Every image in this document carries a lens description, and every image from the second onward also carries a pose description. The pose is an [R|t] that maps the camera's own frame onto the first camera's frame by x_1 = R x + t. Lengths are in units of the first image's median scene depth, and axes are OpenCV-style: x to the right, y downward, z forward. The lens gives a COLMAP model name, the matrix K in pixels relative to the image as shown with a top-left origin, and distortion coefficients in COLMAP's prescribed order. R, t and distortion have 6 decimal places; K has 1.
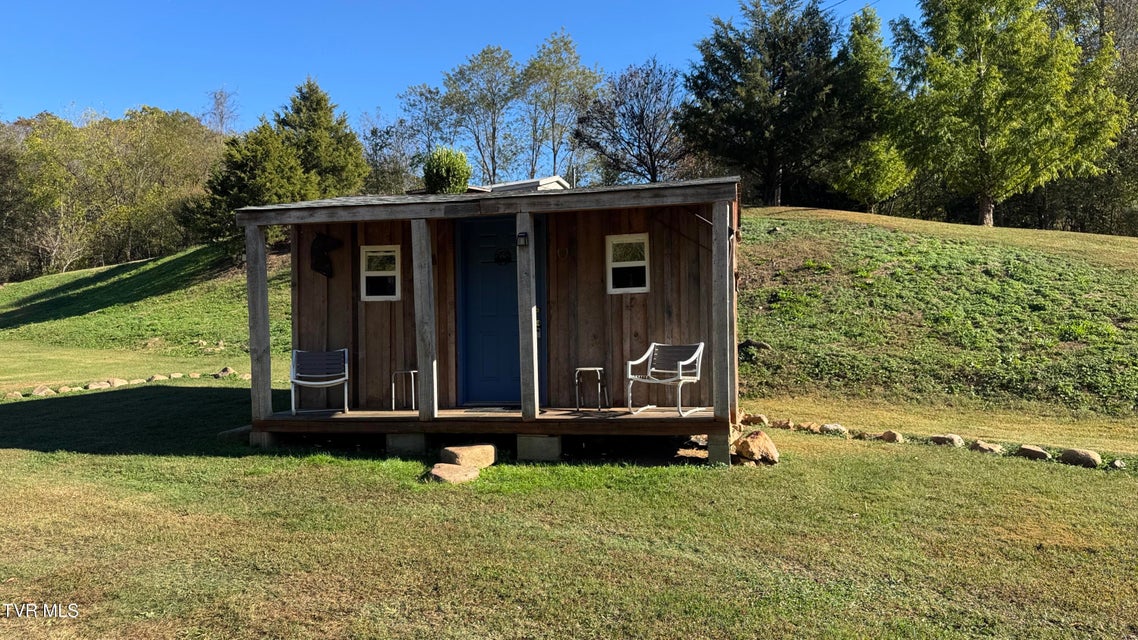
lens RADIAL K [[804.8, 0, 572.2], [0, 804.8, 321.4], [0, 0, 1]] dist [0.052051, -0.078388]
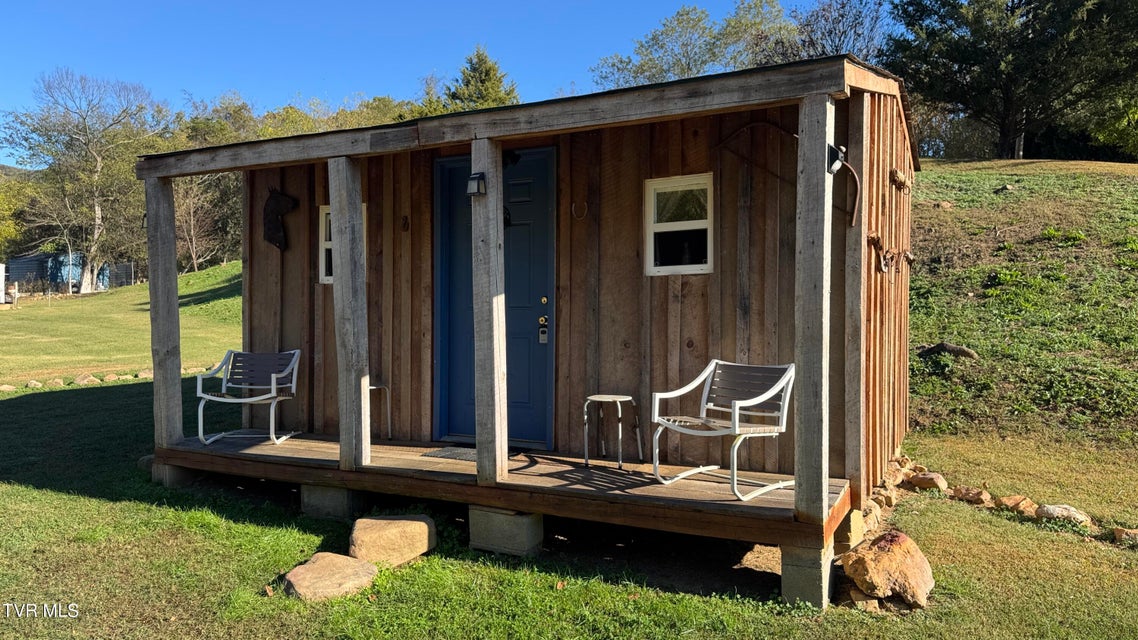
lens RADIAL K [[804.8, 0, 564.8], [0, 804.8, 323.4], [0, 0, 1]] dist [0.052051, -0.078388]
pose [[0.963642, 0.020503, -0.266408, 0.136745], [-0.012984, 0.999467, 0.029951, -0.014270], [0.266881, -0.025403, 0.963395, 0.365983]]
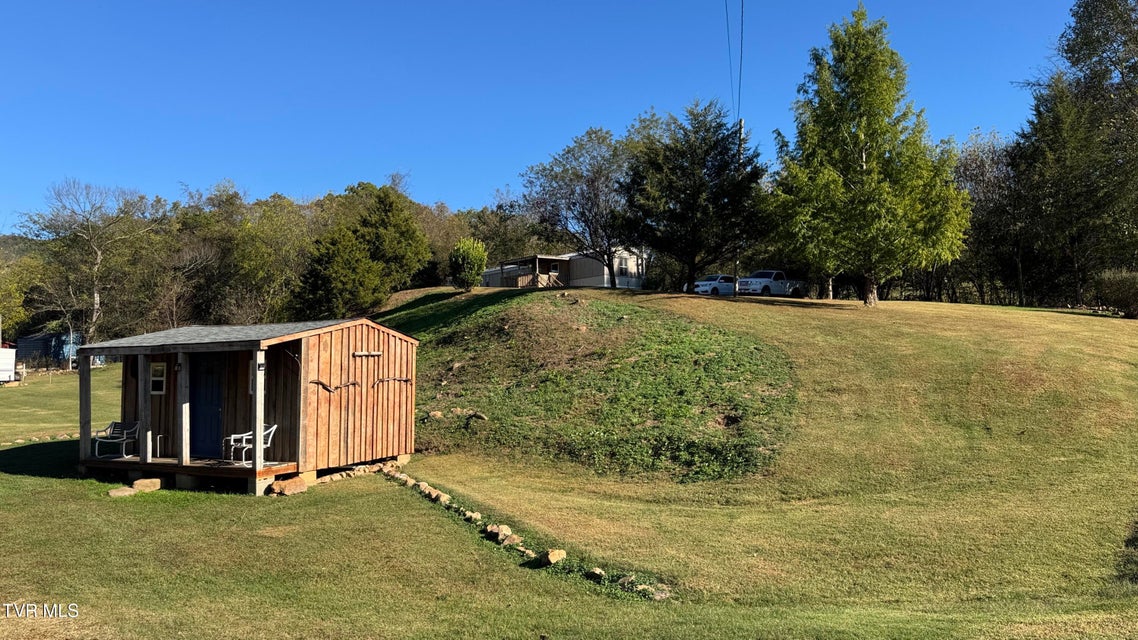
lens RADIAL K [[804.8, 0, 559.5], [0, 804.8, 325.8], [0, 0, 1]] dist [0.052051, -0.078388]
pose [[0.961168, -0.005582, -0.275909, 1.080662], [-0.007659, 0.998871, -0.046888, -0.097256], [0.275859, 0.047181, 0.960040, -0.459355]]
